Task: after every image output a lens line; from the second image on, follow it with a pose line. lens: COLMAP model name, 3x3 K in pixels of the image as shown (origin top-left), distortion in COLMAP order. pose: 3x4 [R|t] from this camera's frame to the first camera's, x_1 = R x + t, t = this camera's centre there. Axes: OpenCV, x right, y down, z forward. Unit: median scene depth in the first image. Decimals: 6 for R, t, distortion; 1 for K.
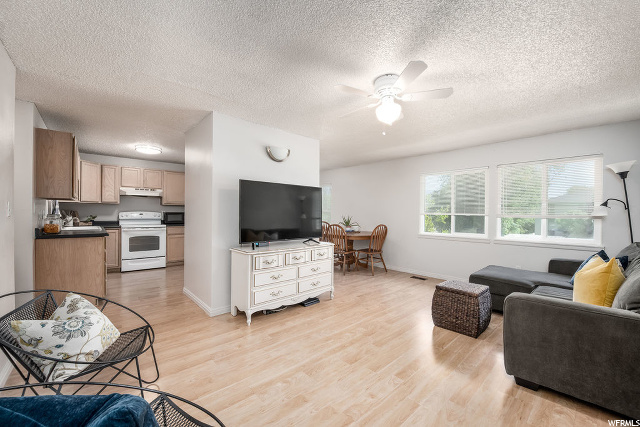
lens RADIAL K [[261.4, 0, 321.3], [0, 261.4, 212.3], [0, 0, 1]] dist [-0.011813, -0.000181]
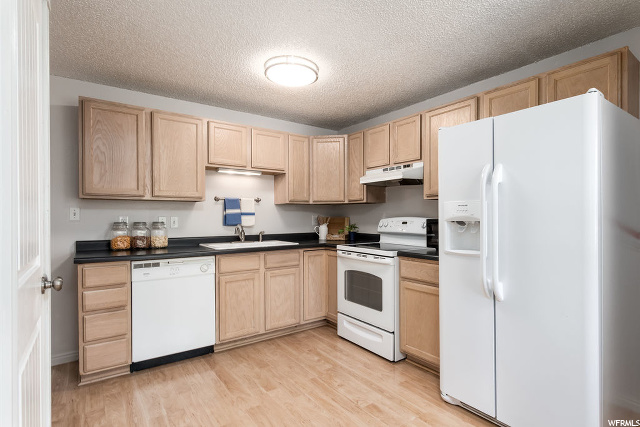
lens RADIAL K [[326.3, 0, 334.9], [0, 326.3, 217.3], [0, 0, 1]] dist [0.002971, 0.000841]
pose [[-0.096103, -0.004379, -0.995362, -0.115454], [-0.002991, 0.999987, -0.004110, -0.000483], [0.995367, 0.002582, -0.096115, 0.977803]]
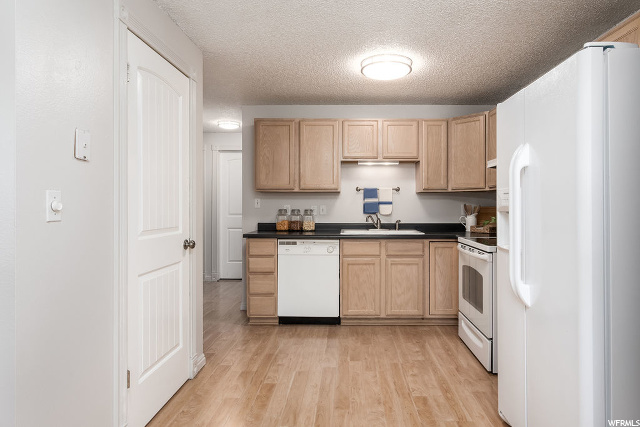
lens RADIAL K [[375.9, 0, 338.8], [0, 375.9, 206.4], [0, 0, 1]] dist [0.003090, -0.000659]
pose [[-0.688235, -0.003567, -0.725479, -0.117745], [-0.008500, 0.999959, 0.003147, -0.003619], [0.725438, 0.008333, -0.688237, 1.210409]]
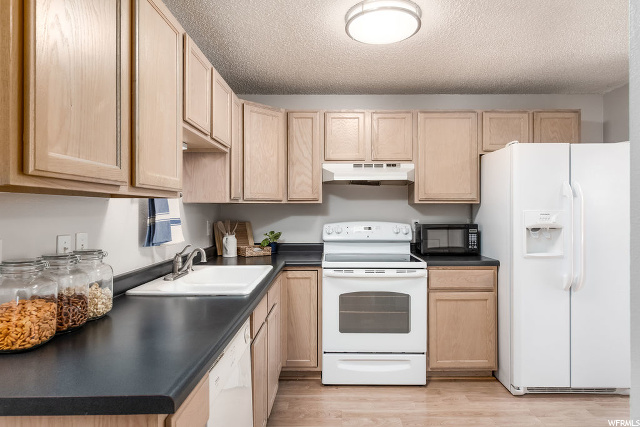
lens RADIAL K [[386.4, 0, 320.3], [0, 386.4, 209.3], [0, 0, 1]] dist [-0.000746, -0.001412]
pose [[0.731310, -0.010850, -0.681959, -0.357897], [0.004168, 0.999926, -0.011440, -0.017038], [0.682032, 0.005524, 0.731301, 0.542077]]
